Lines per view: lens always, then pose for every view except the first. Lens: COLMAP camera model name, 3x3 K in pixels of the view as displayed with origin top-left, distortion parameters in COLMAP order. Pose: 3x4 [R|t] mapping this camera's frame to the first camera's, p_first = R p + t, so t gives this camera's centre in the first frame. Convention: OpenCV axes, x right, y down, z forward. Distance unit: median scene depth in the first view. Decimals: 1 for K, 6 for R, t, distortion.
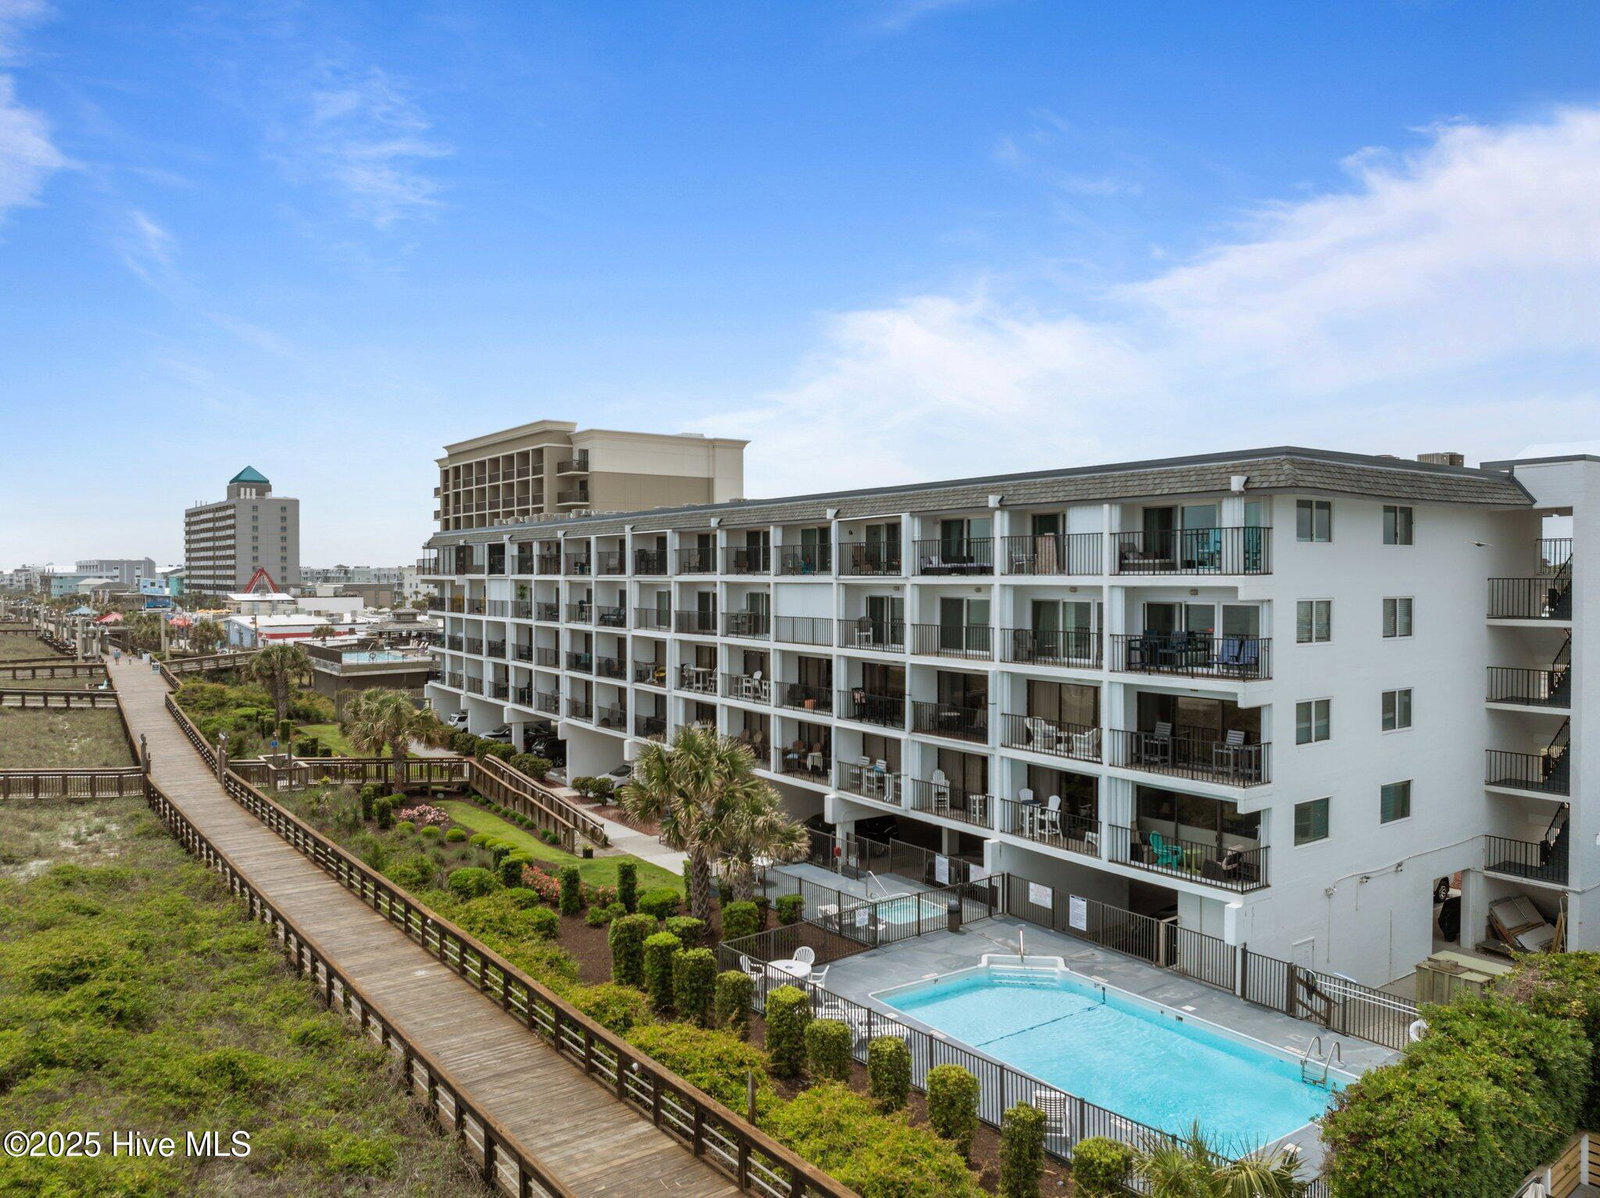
lens RADIAL K [[1162.7, 0, 800.0], [0, 1162.7, 599.0], [0, 0, 1]] dist [-0.026134, 0.000123]
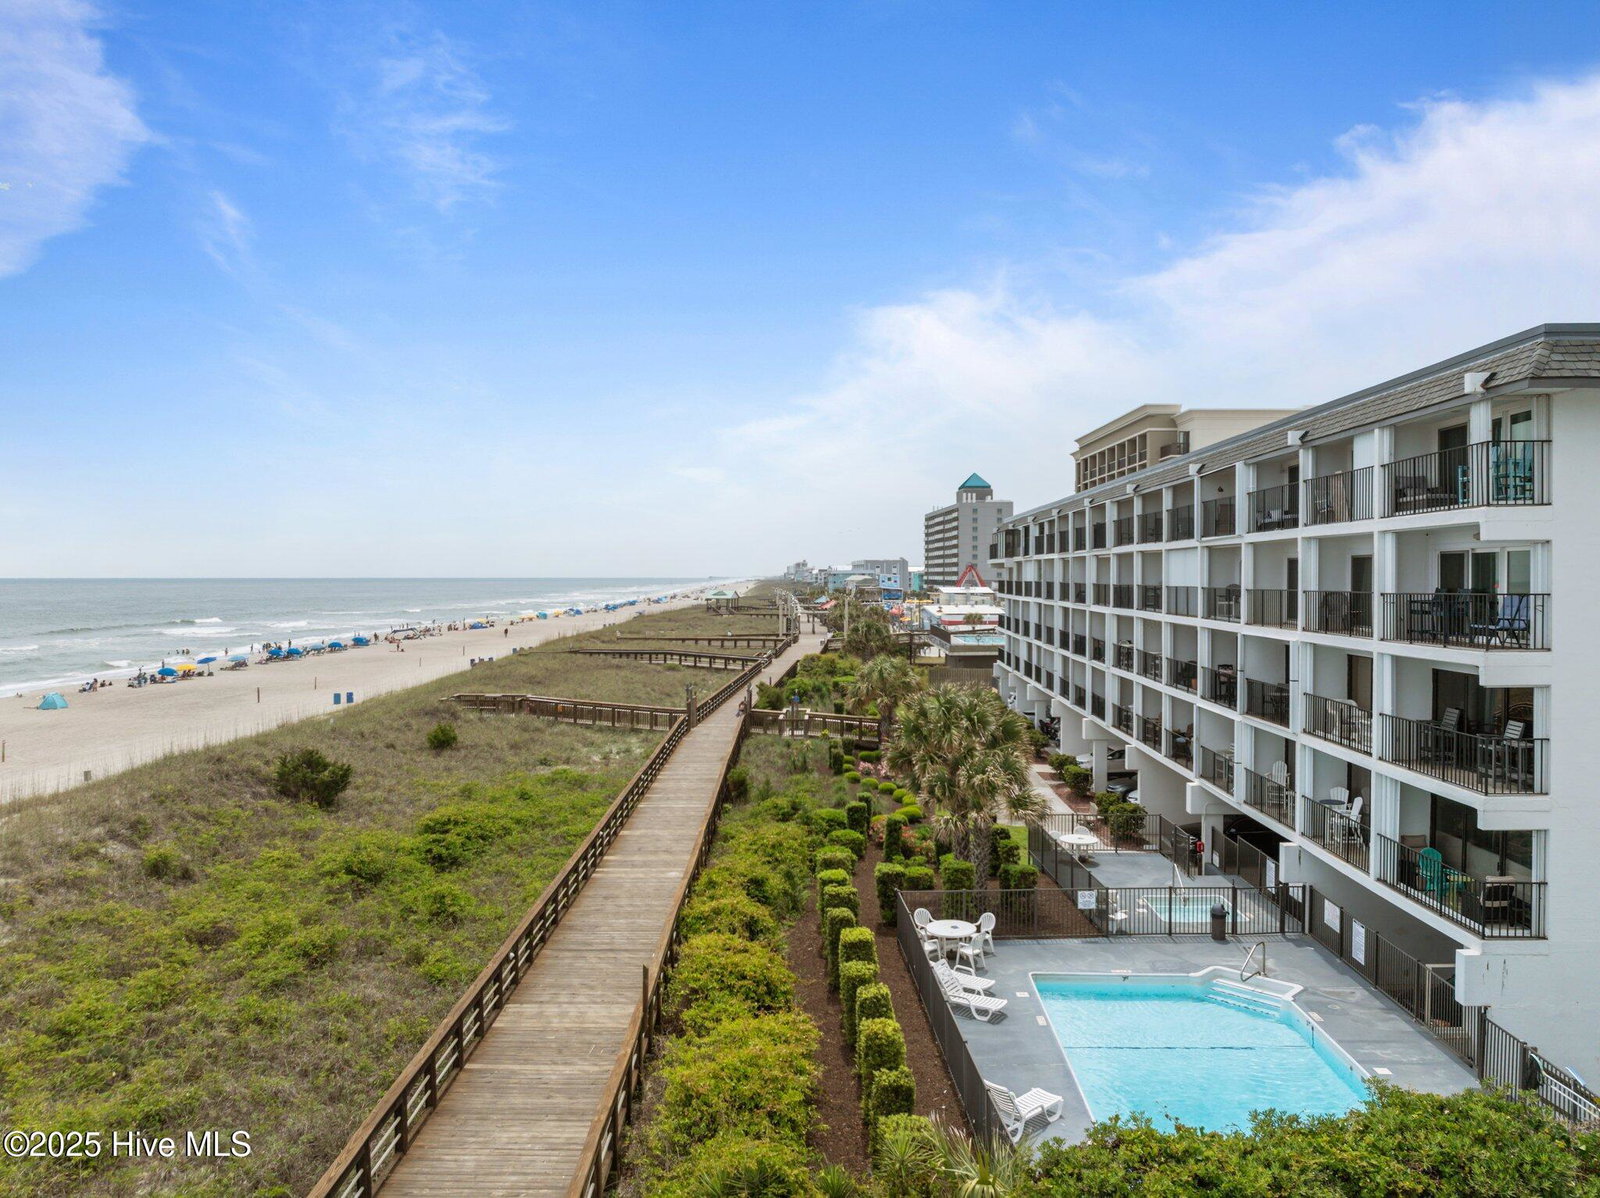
lens RADIAL K [[1157.2, 0, 800.0], [0, 1157.2, 599.0], [0, 0, 1]] dist [-0.001385, -0.001106]
pose [[0.804552, 0.013404, -0.593731, 0.362659], [-0.014313, 0.999893, 0.003179, 0.032874], [0.593709, 0.005940, 0.804658, 0.113177]]
